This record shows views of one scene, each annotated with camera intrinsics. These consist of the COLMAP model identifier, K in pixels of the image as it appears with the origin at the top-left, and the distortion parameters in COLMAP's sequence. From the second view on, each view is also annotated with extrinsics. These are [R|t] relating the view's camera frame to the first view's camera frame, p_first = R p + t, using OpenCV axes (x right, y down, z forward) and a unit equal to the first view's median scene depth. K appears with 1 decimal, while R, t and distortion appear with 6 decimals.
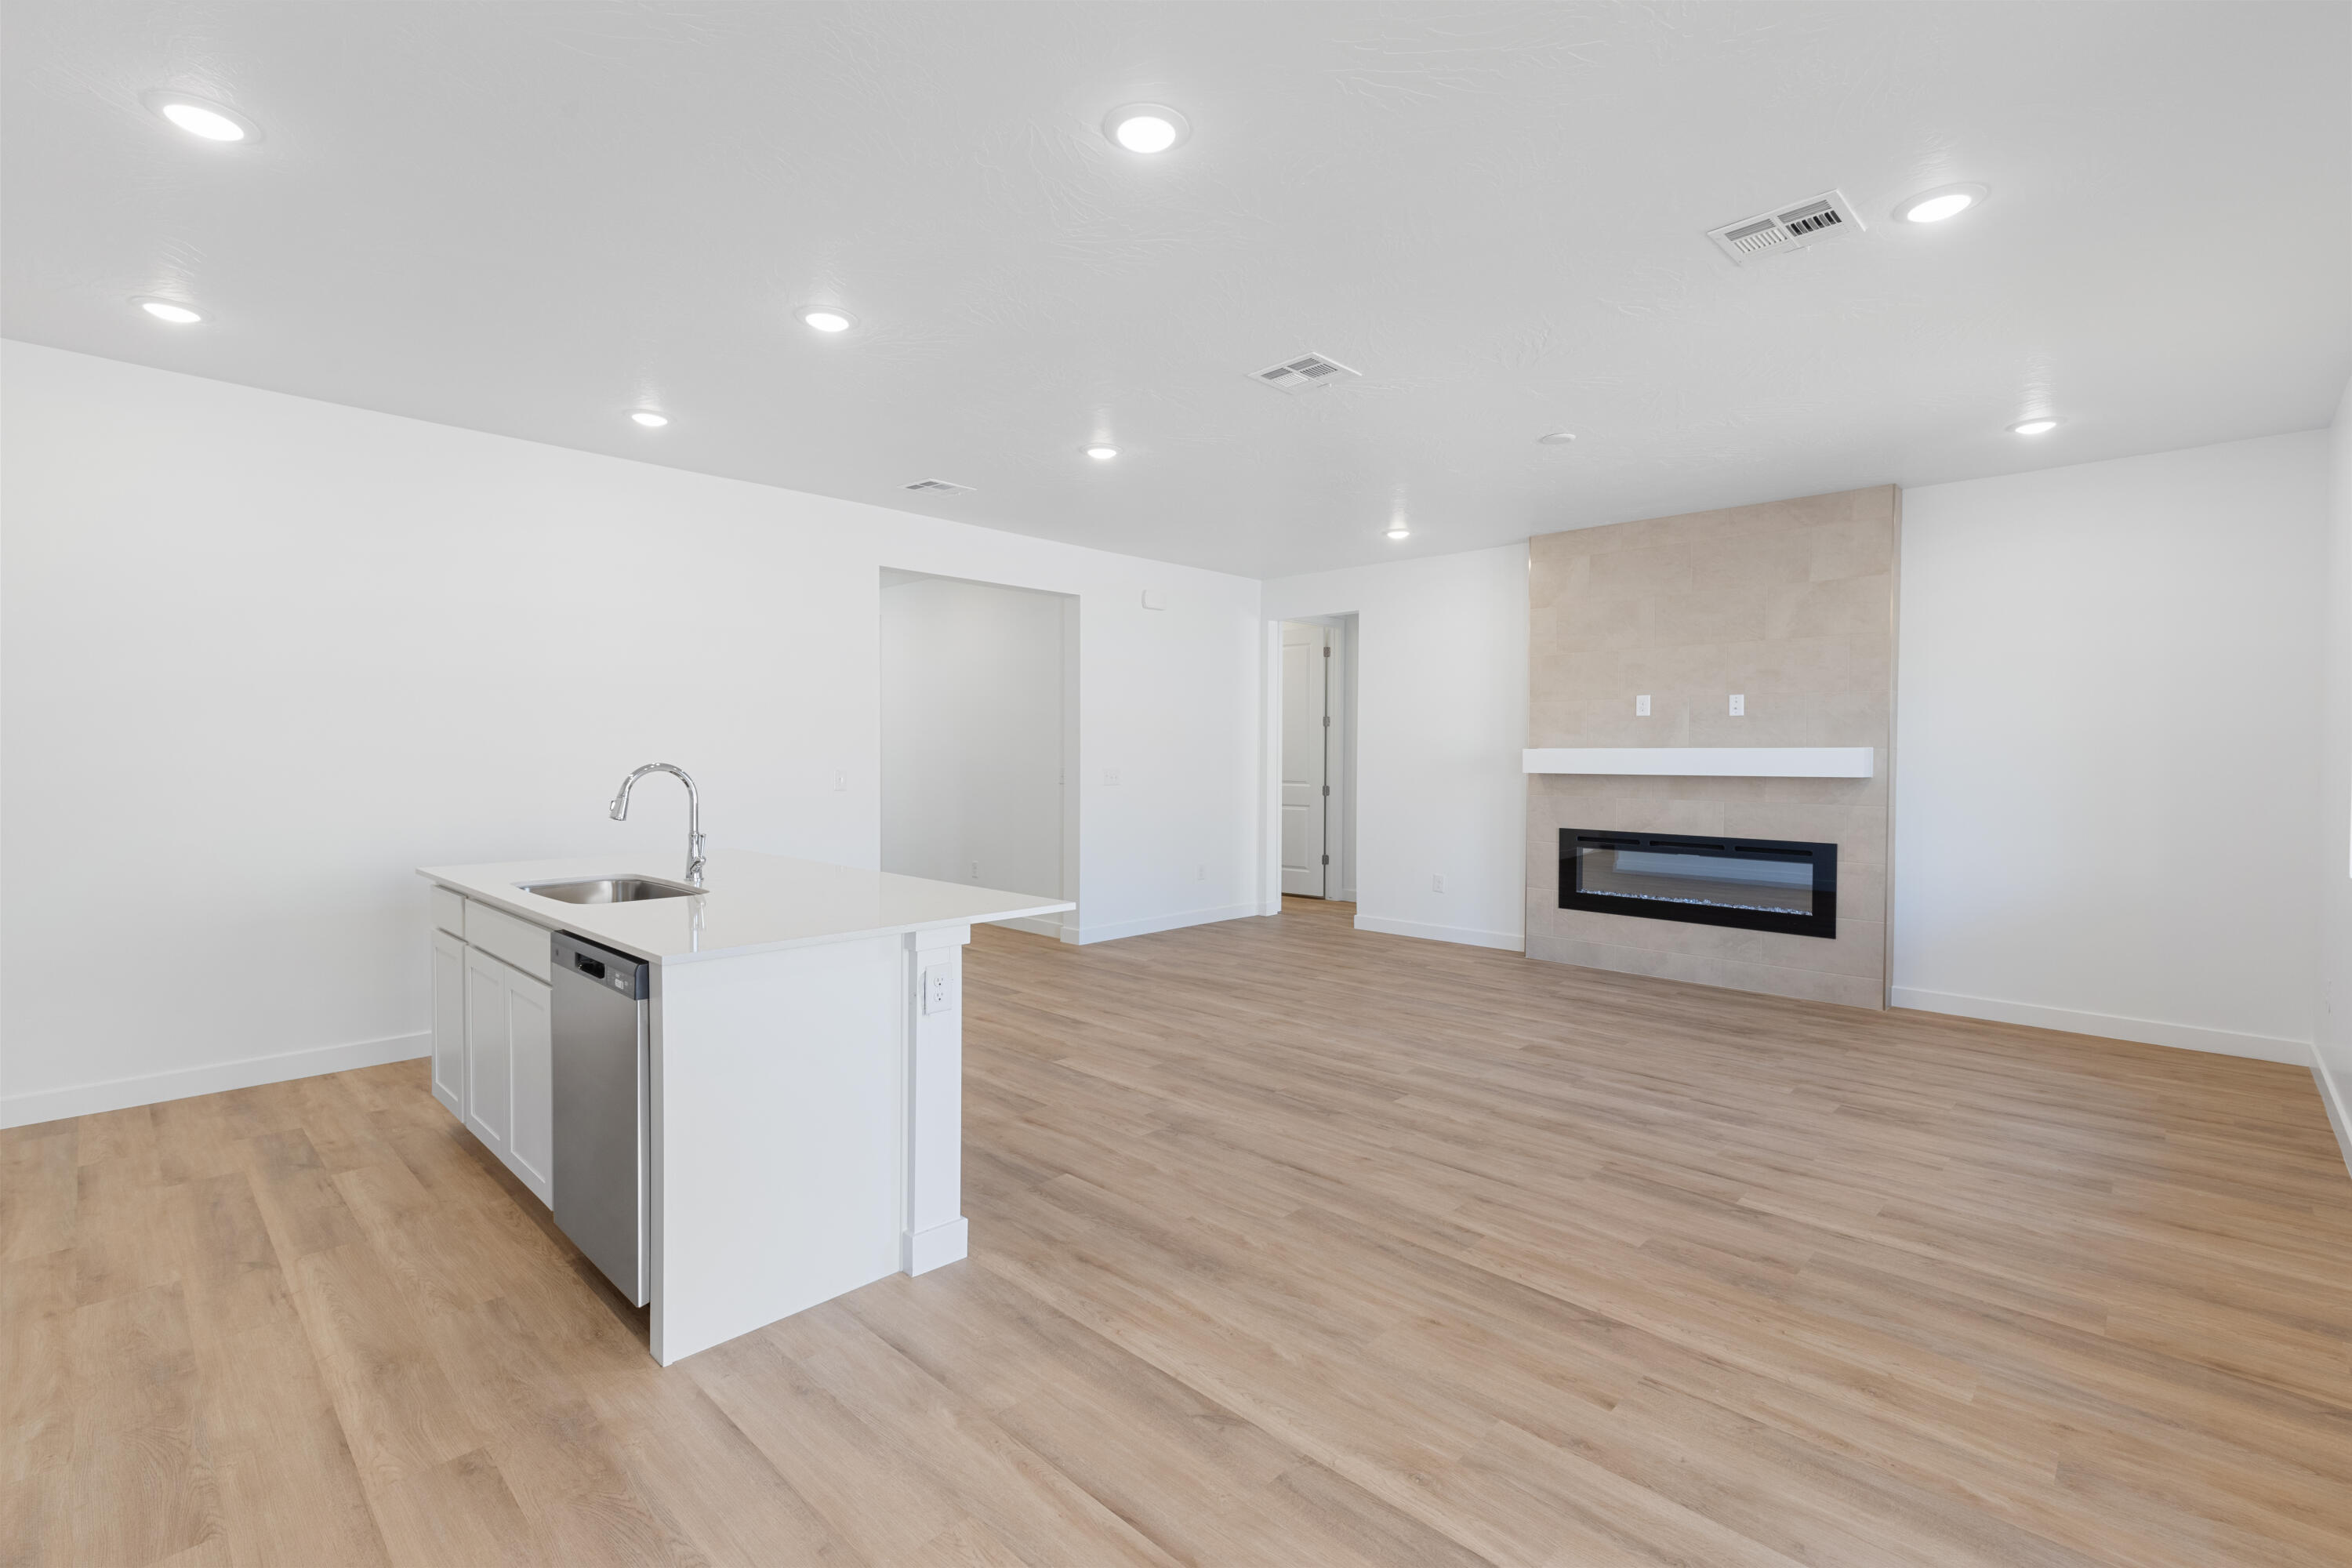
lens RADIAL K [[1046.8, 0, 1173.4], [0, 1046.8, 773.2], [0, 0, 1]] dist [0.003668, -0.000791]
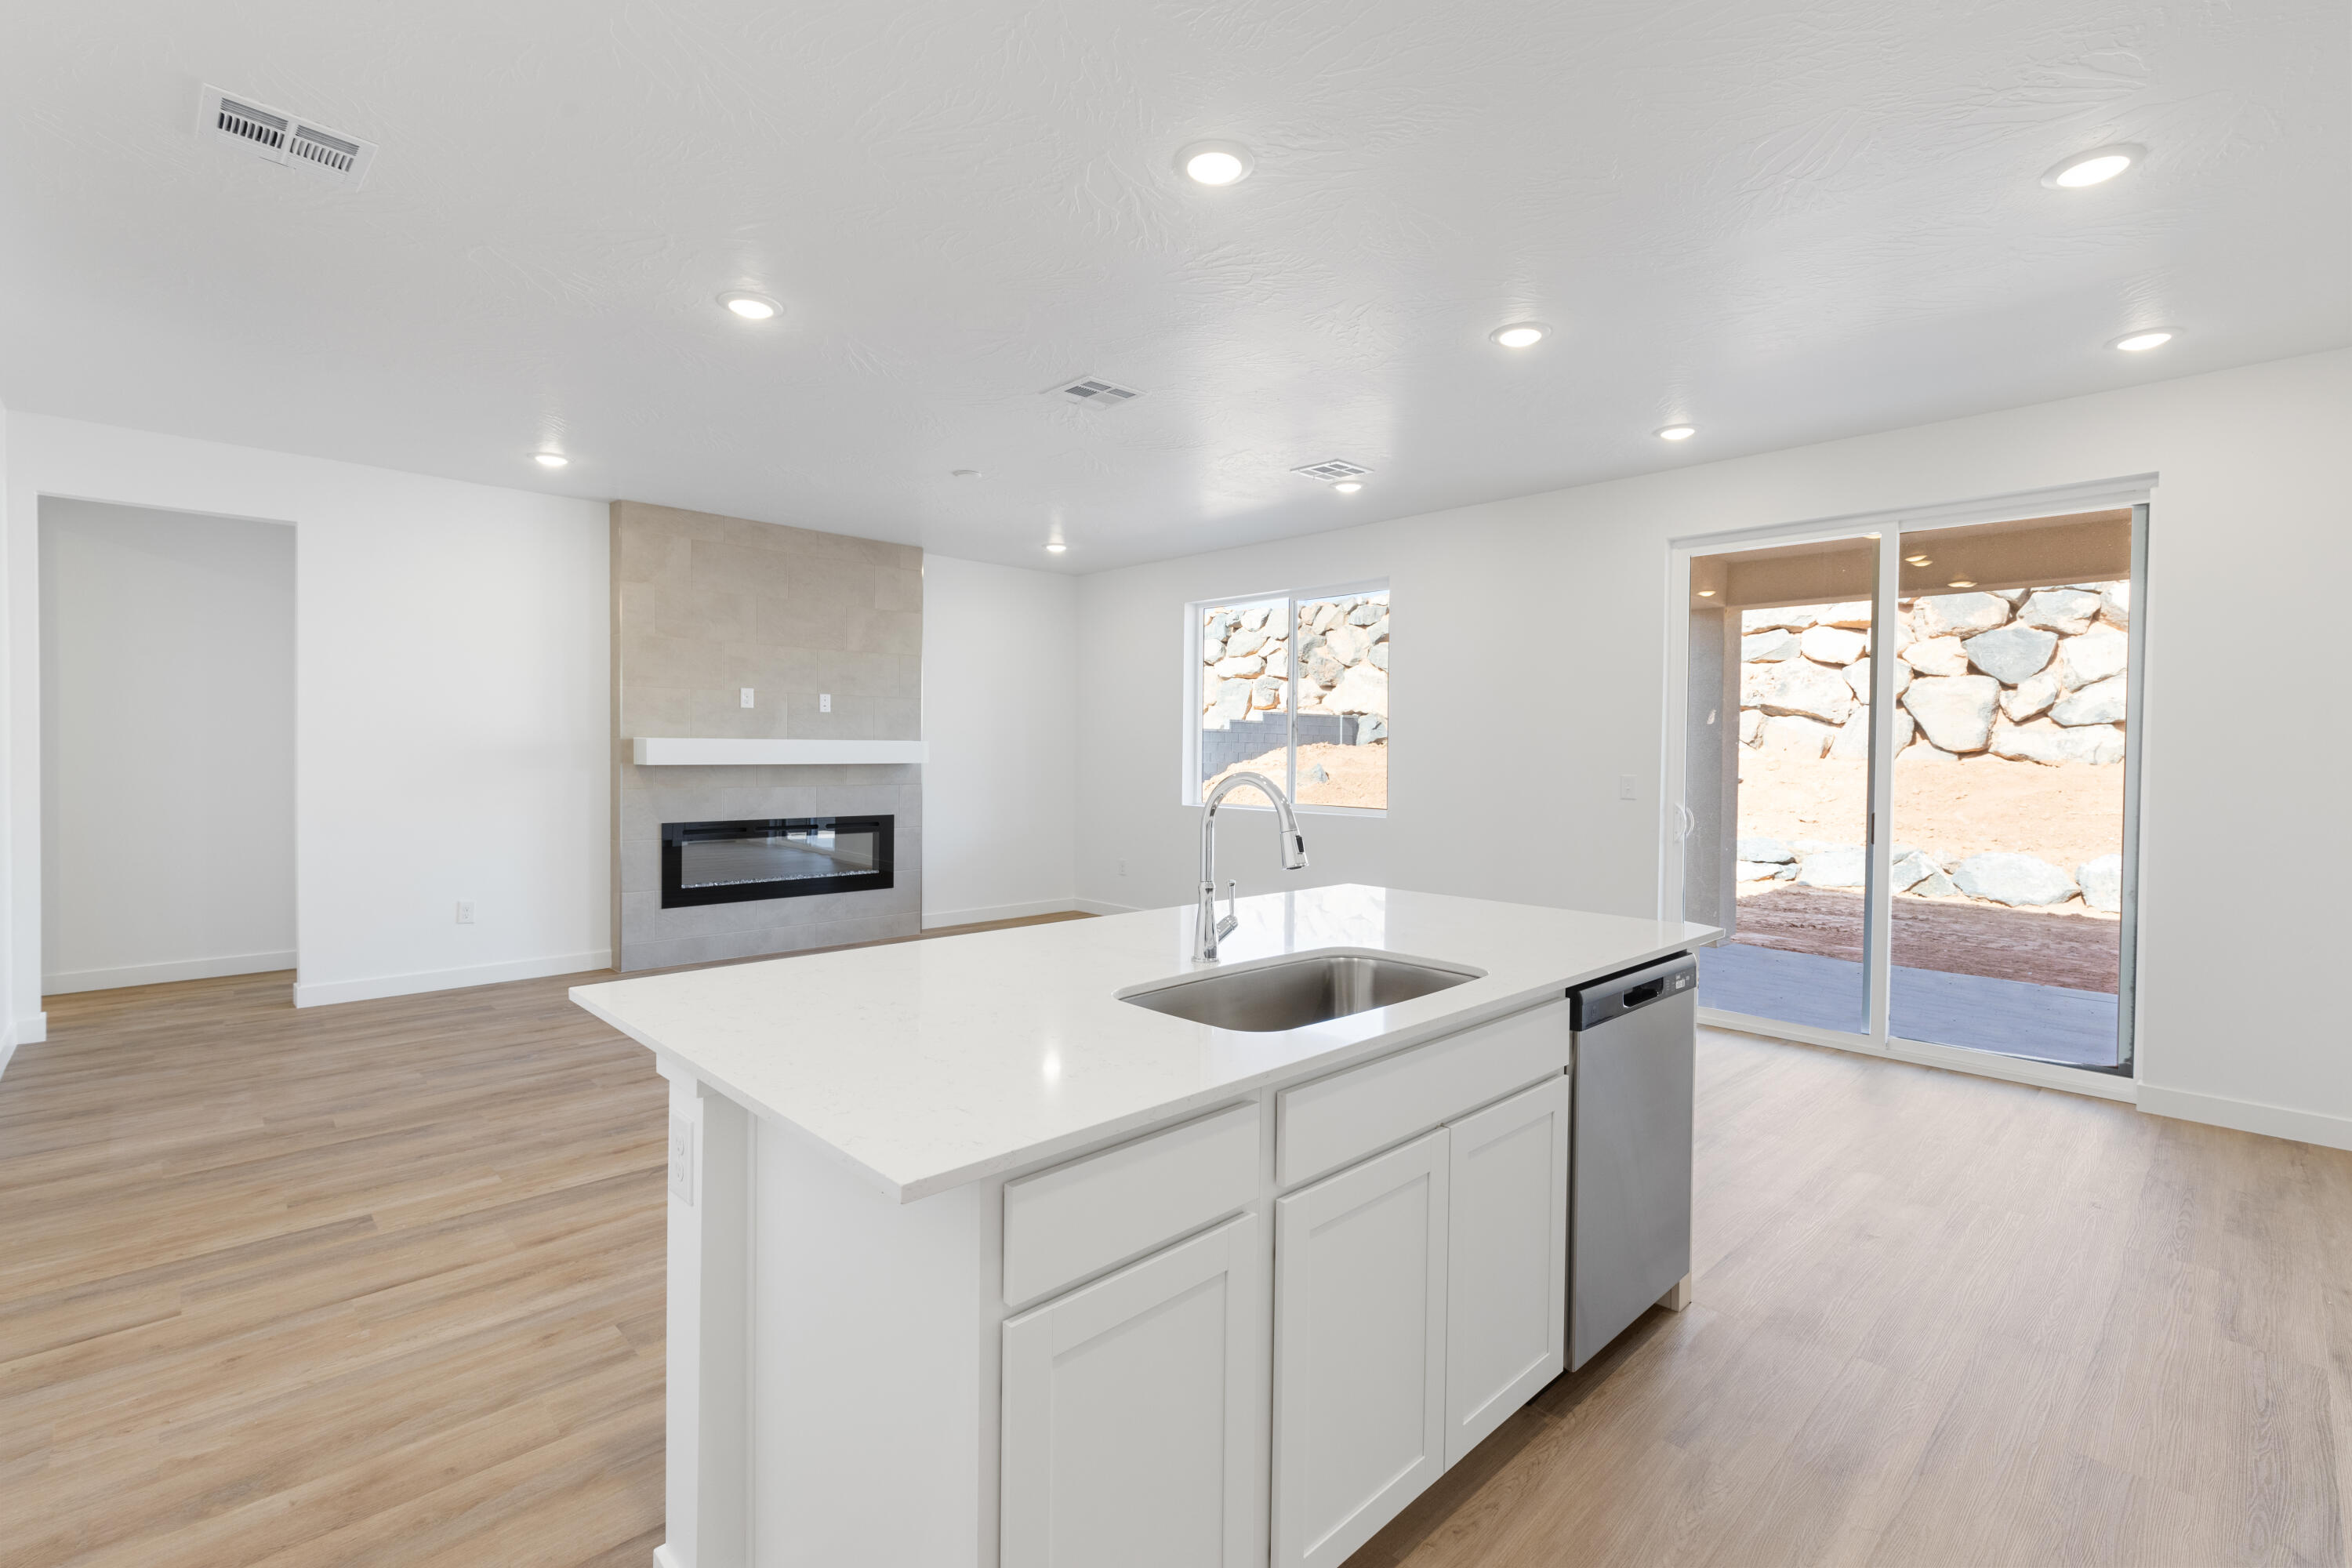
lens RADIAL K [[1046.8, 0, 1175.3], [0, 1046.8, 774.3], [0, 0, 1]] dist [0.003668, -0.000791]
pose [[0.038002, -0.019740, 0.999083, -0.586028], [0.016030, 0.999688, 0.019142, -0.001791], [-0.999149, 0.015288, 0.038306, 0.541983]]
